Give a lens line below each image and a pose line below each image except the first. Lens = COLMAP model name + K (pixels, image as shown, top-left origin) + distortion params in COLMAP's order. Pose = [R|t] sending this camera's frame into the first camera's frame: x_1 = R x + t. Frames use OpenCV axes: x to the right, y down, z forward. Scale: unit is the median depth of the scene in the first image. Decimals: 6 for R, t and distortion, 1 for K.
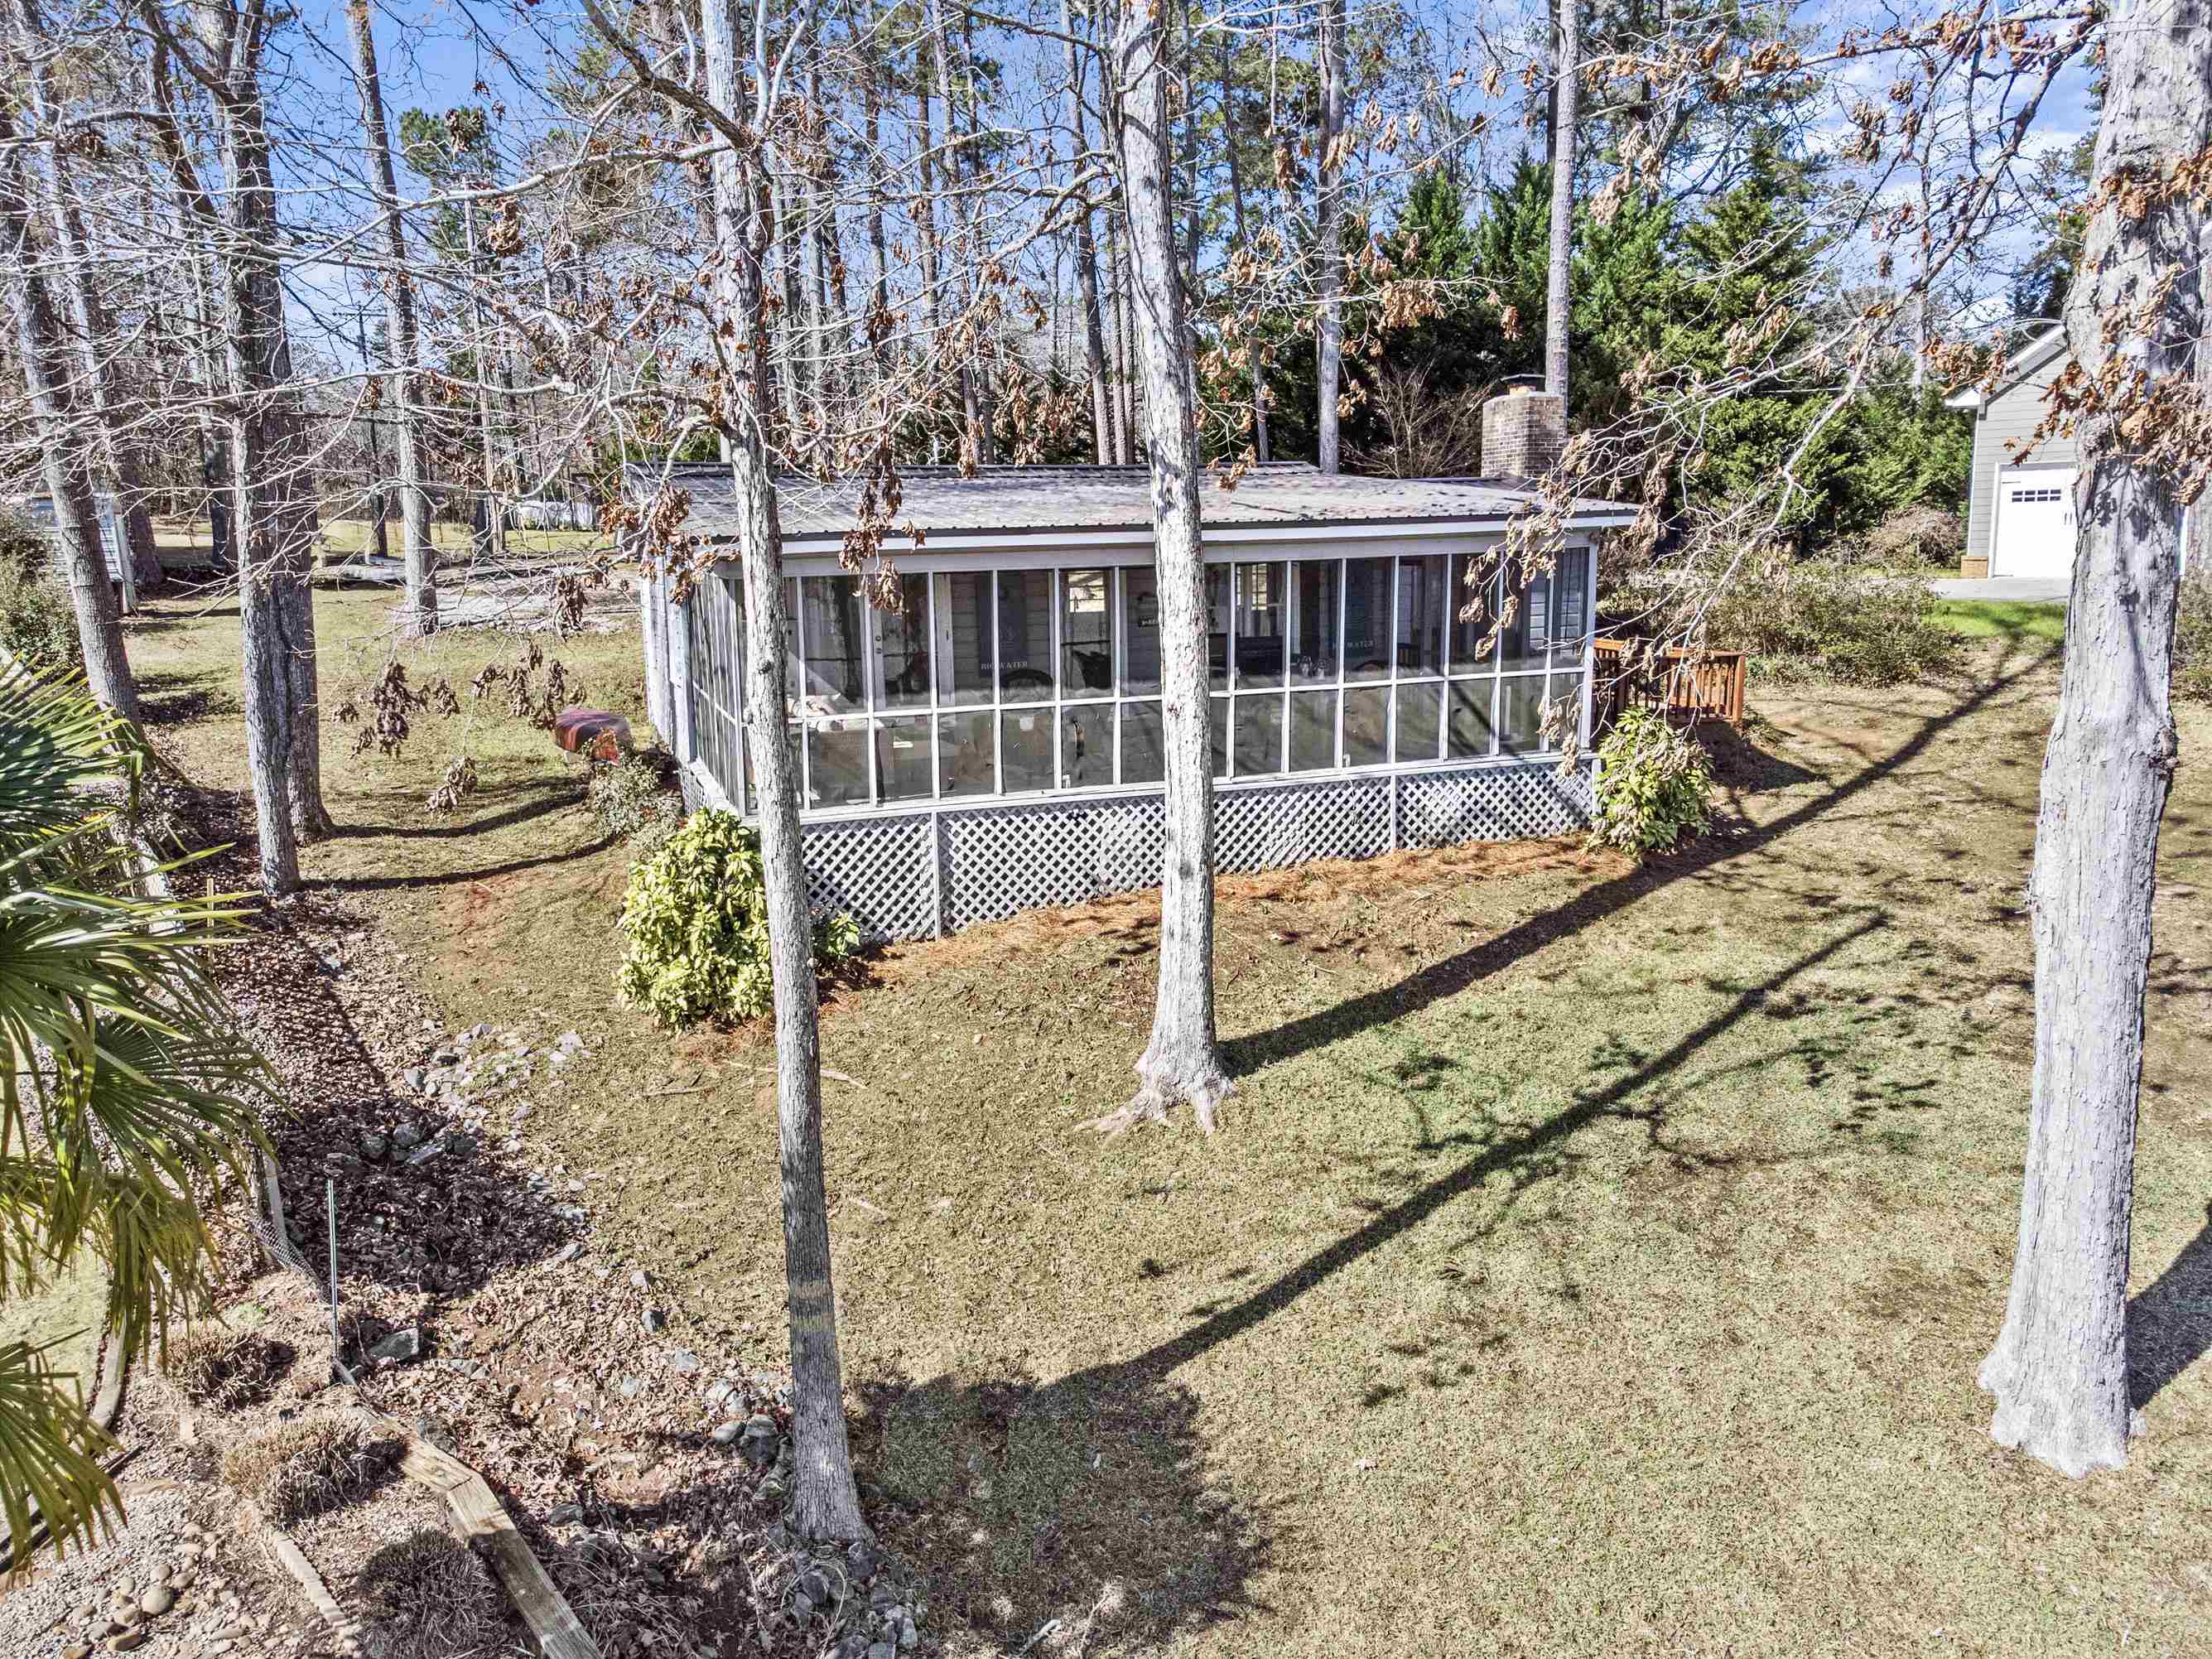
lens RADIAL K [[1593.3, 0, 1106.0], [0, 1593.3, 829.5], [0, 0, 1]] dist [0.070161, -0.083279]
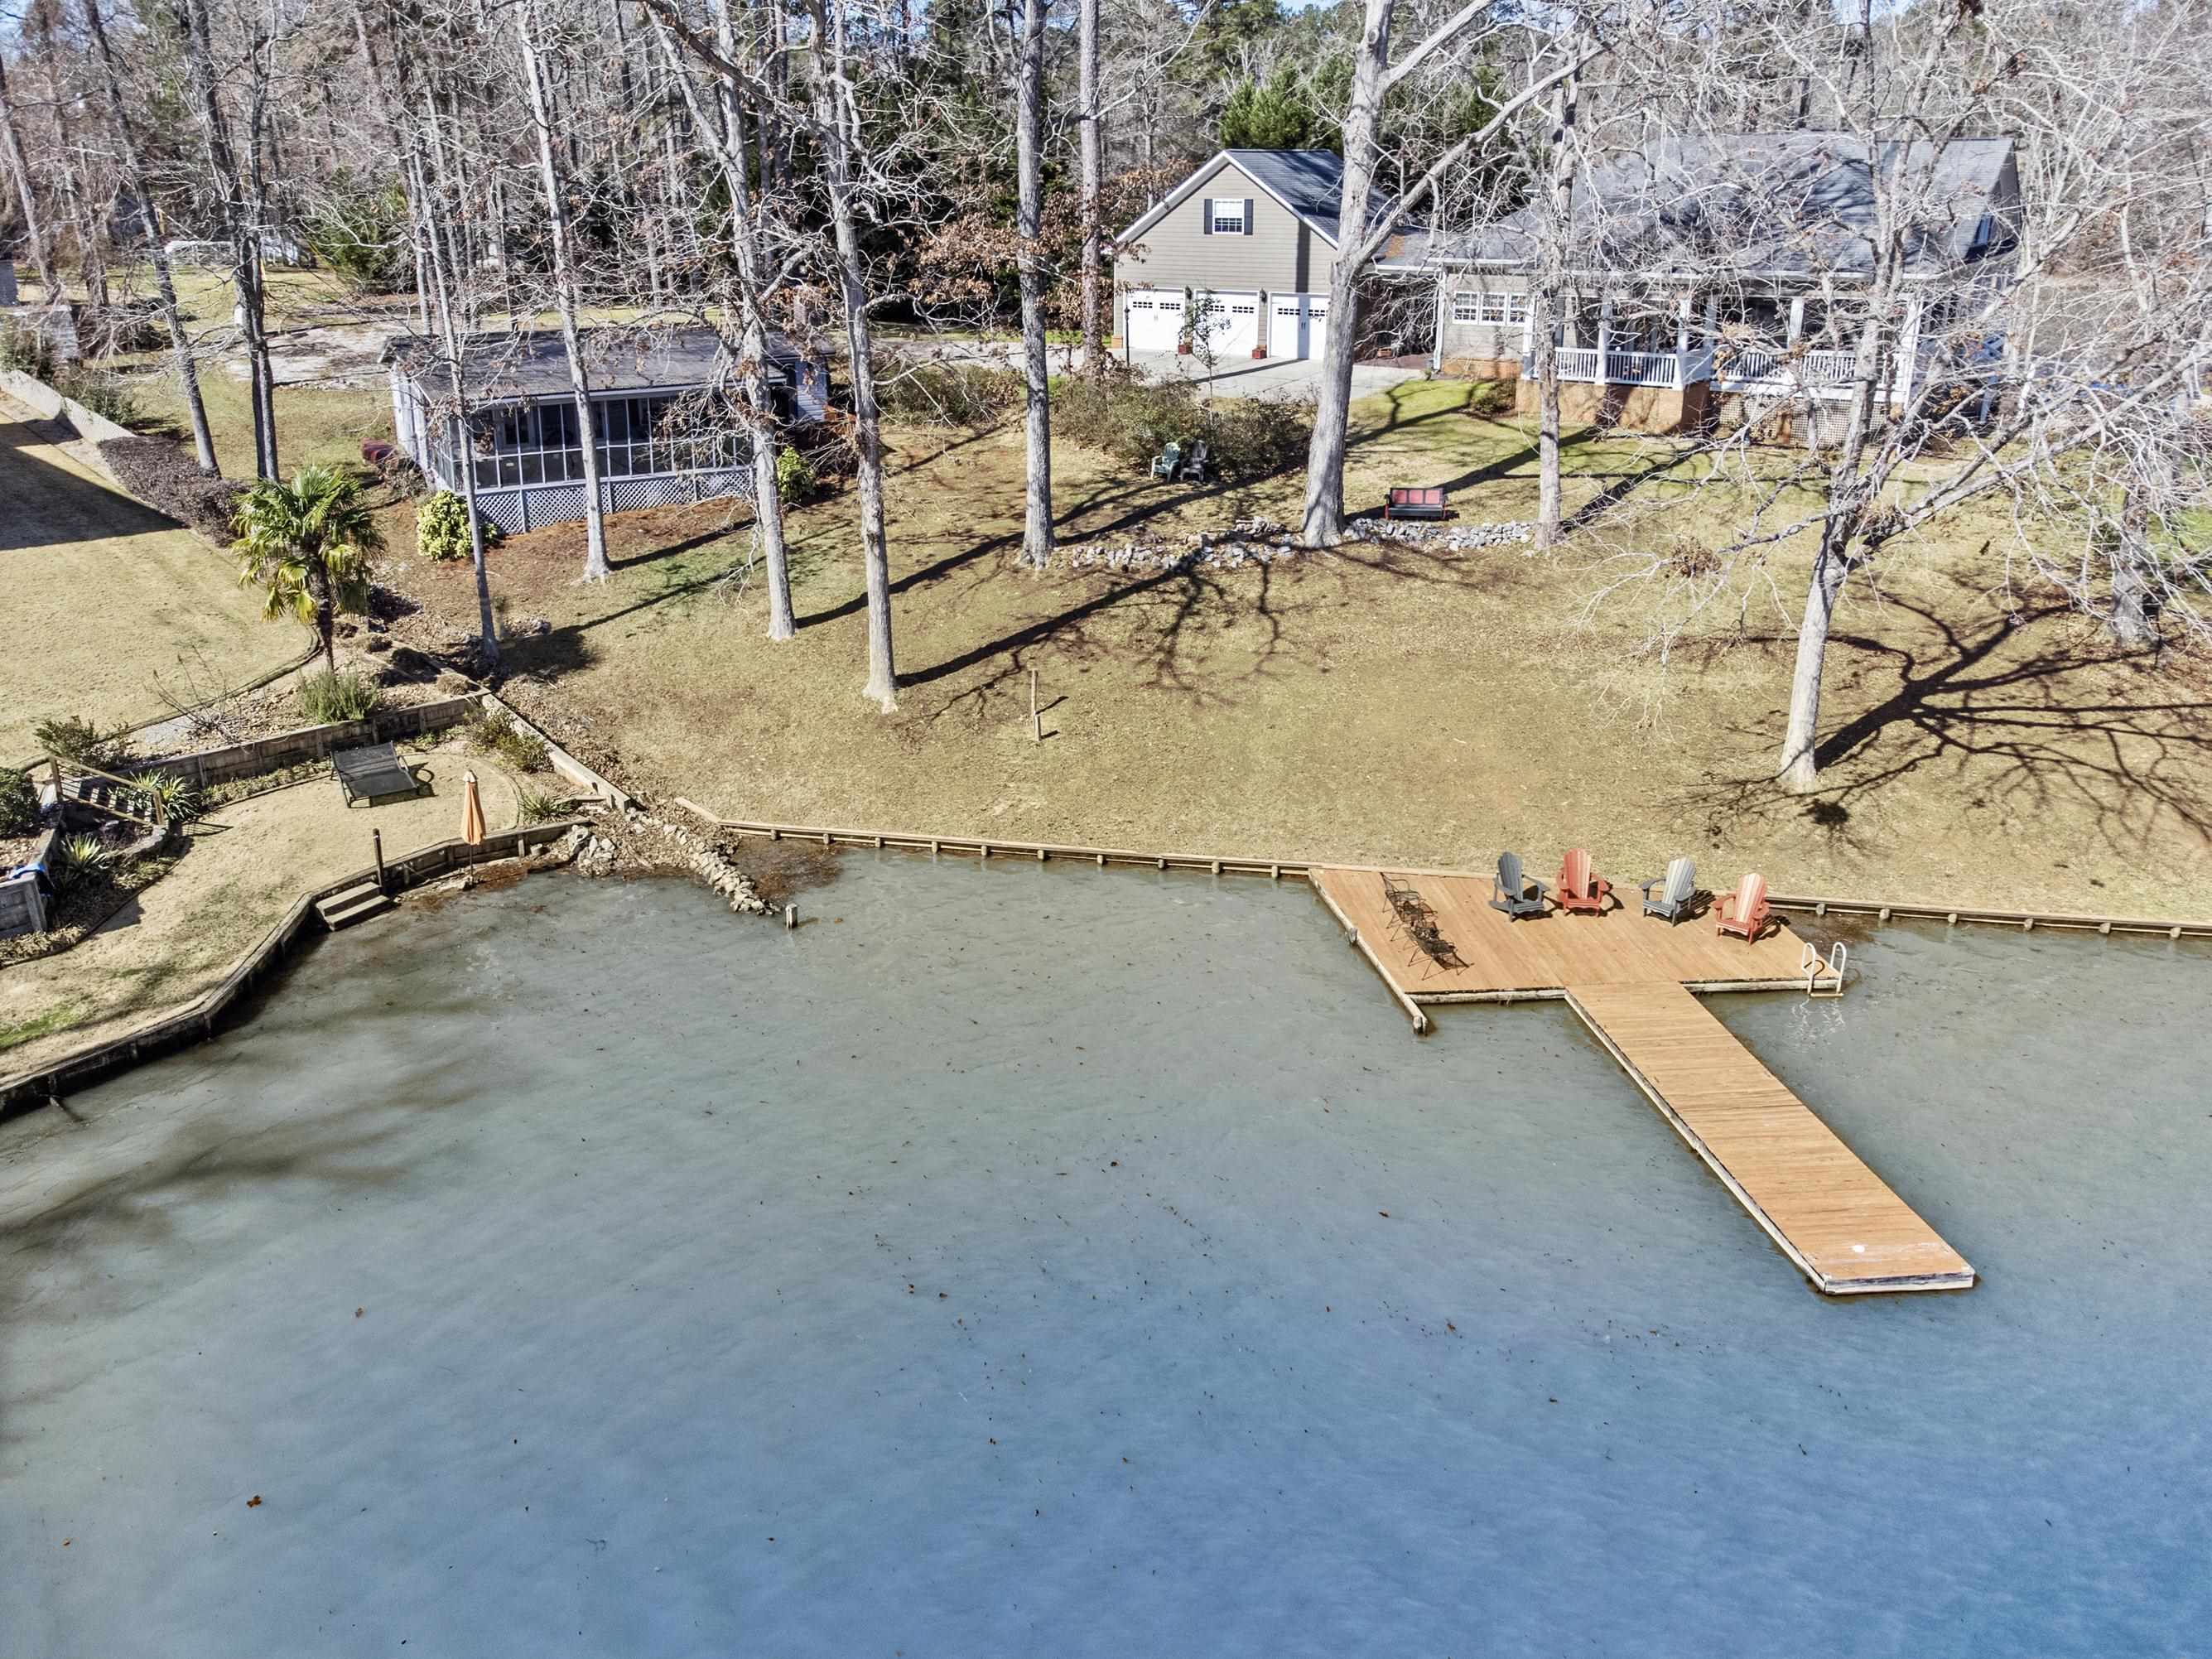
lens RADIAL K [[1638.2, 0, 945.7], [0, 1638.2, 736.5], [0, 0, 1]] dist [0.012119, 0.006485]
pose [[0.995851, -0.022764, 0.088110, 0.376578], [0.009171, 0.988384, 0.151700, -0.011626], [-0.090540, -0.150263, 0.984492, -2.020615]]
